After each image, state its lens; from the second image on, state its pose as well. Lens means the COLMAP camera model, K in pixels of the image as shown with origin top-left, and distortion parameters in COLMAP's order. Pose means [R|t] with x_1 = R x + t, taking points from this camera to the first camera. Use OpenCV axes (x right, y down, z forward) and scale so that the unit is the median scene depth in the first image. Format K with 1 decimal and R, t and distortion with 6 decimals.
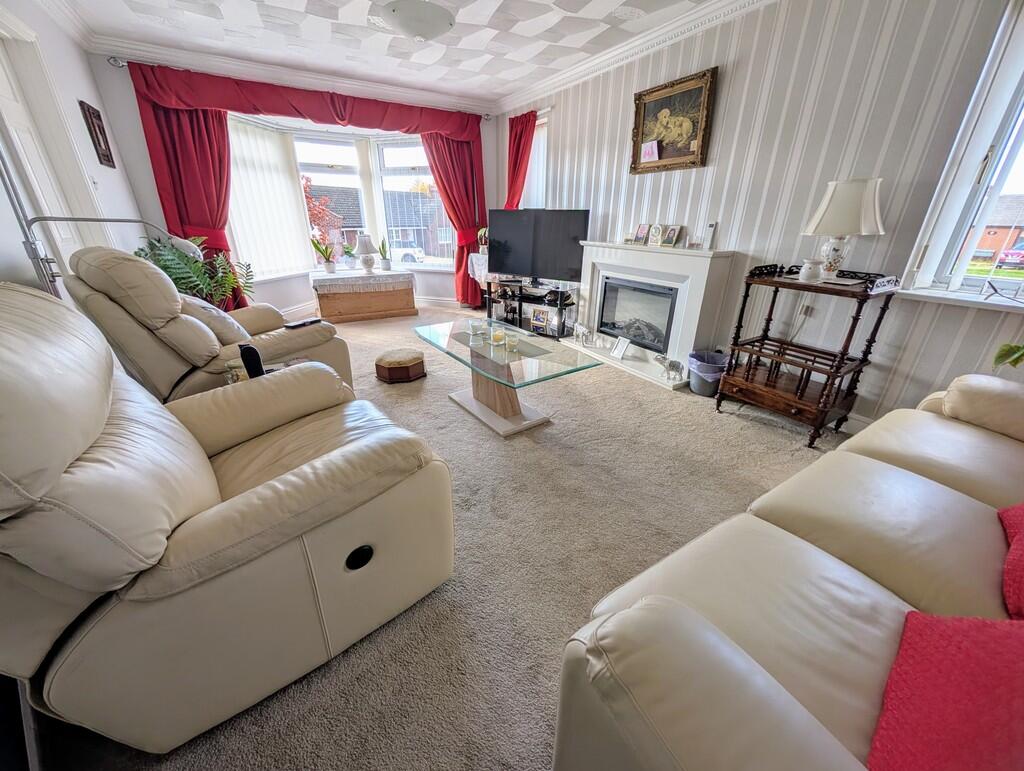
lens RADIAL K [[387.8, 0, 513.9], [0, 387.8, 382.0], [0, 0, 1]] dist [-0.000233, -0.000066]
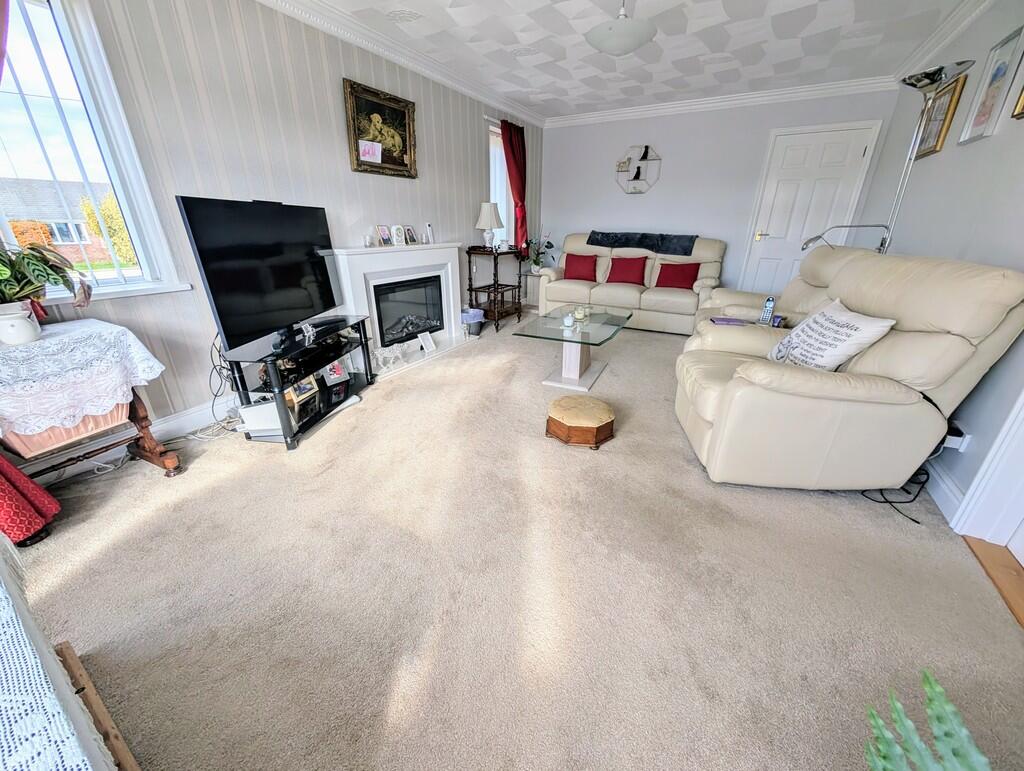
lens RADIAL K [[387.8, 0, 513.9], [0, 387.8, 382.0], [0, 0, 1]] dist [-0.000233, -0.000066]
pose [[-0.491011, -0.337093, 0.803291, -0.844191], [0.330186, 0.781287, 0.529686, -0.564557], [-0.806154, 0.525317, -0.272317, 1.341062]]
